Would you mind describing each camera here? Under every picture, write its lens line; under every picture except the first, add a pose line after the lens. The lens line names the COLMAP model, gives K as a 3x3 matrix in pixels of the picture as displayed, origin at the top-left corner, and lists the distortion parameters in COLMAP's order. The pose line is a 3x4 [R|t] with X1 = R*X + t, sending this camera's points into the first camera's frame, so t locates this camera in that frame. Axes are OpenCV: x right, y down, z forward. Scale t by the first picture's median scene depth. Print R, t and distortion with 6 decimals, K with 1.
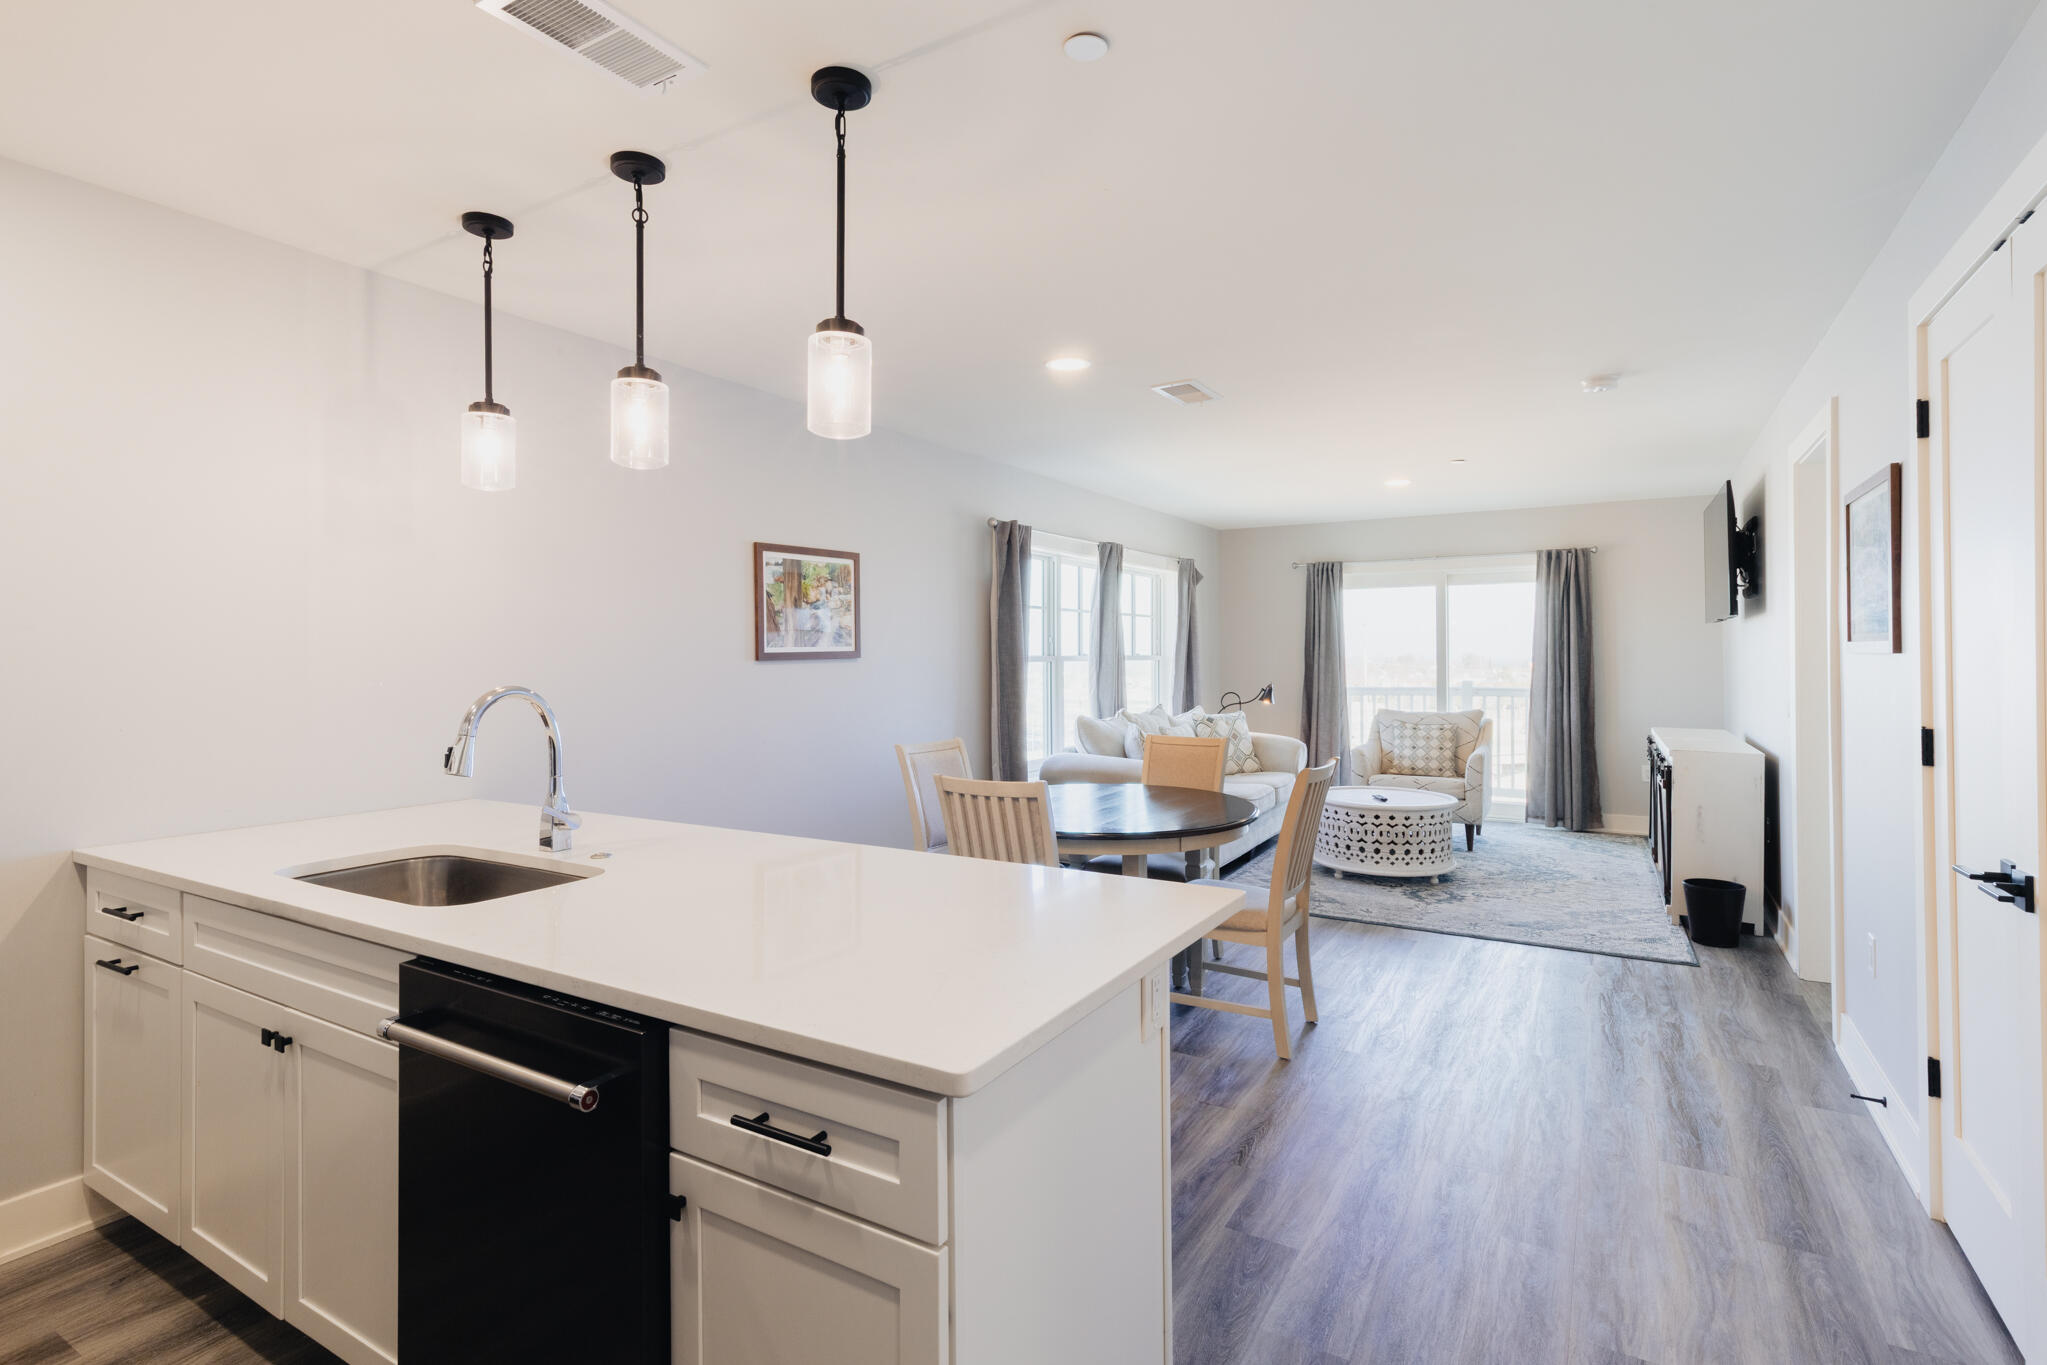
lens RADIAL K [[981.3, 0, 1030.8], [0, 981.3, 648.8], [0, 0, 1]] dist [0.019468, 0.000538]
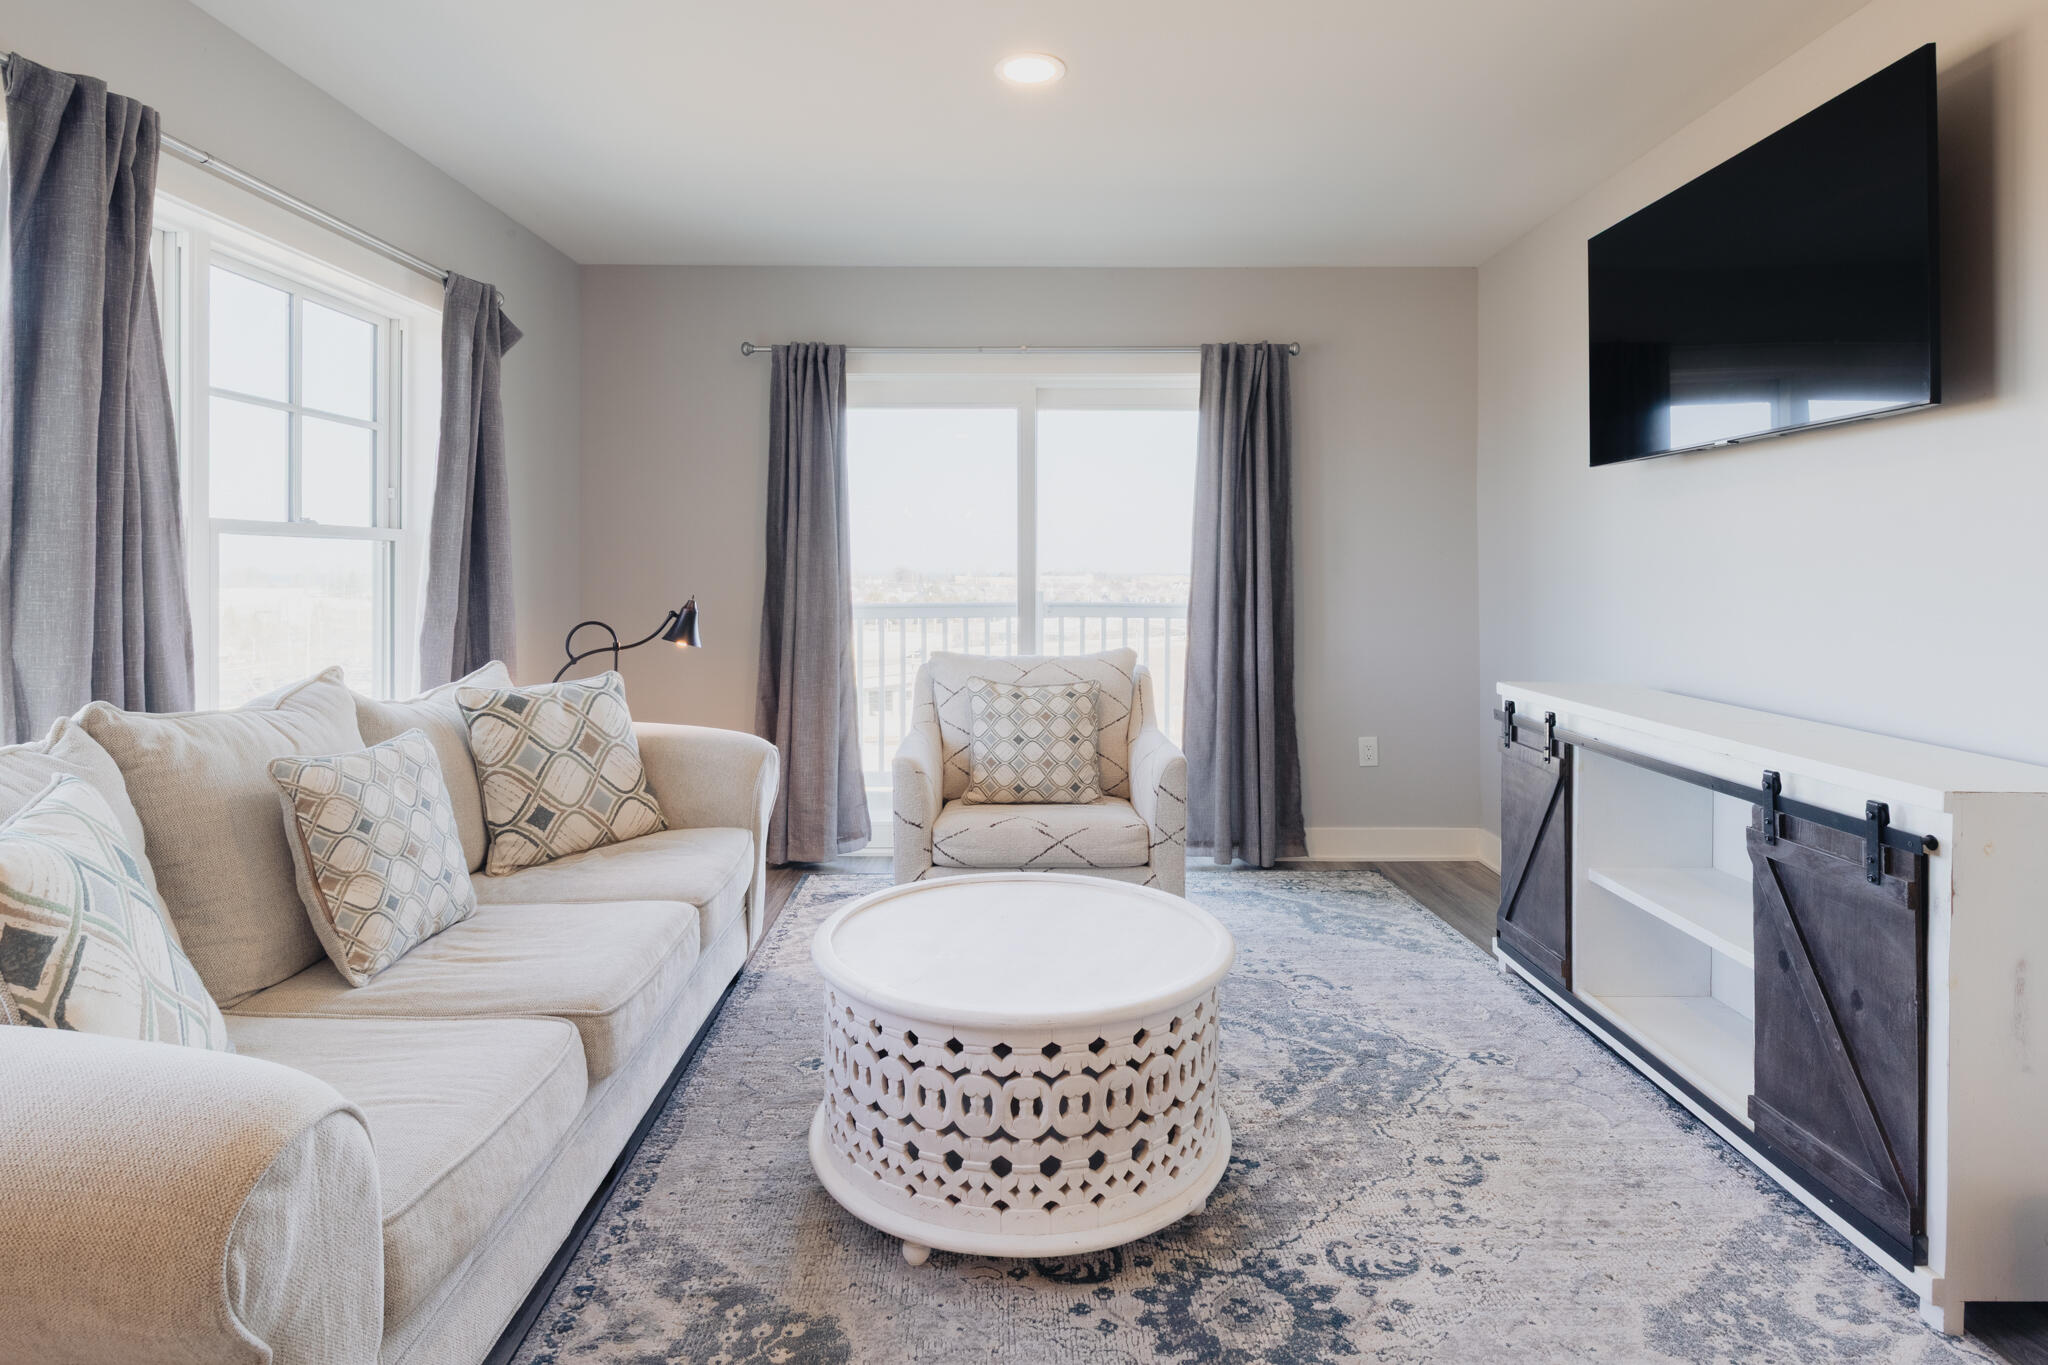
lens RADIAL K [[981.7, 0, 1013.0], [0, 981.7, 561.4], [0, 0, 1]] dist [0.019468, 0.000538]
pose [[0.851898, 0.009310, 0.523626, 0.153445], [-0.007476, 0.999956, -0.005615, 0.022114], [-0.523655, 0.000869, 0.851930, 0.621517]]
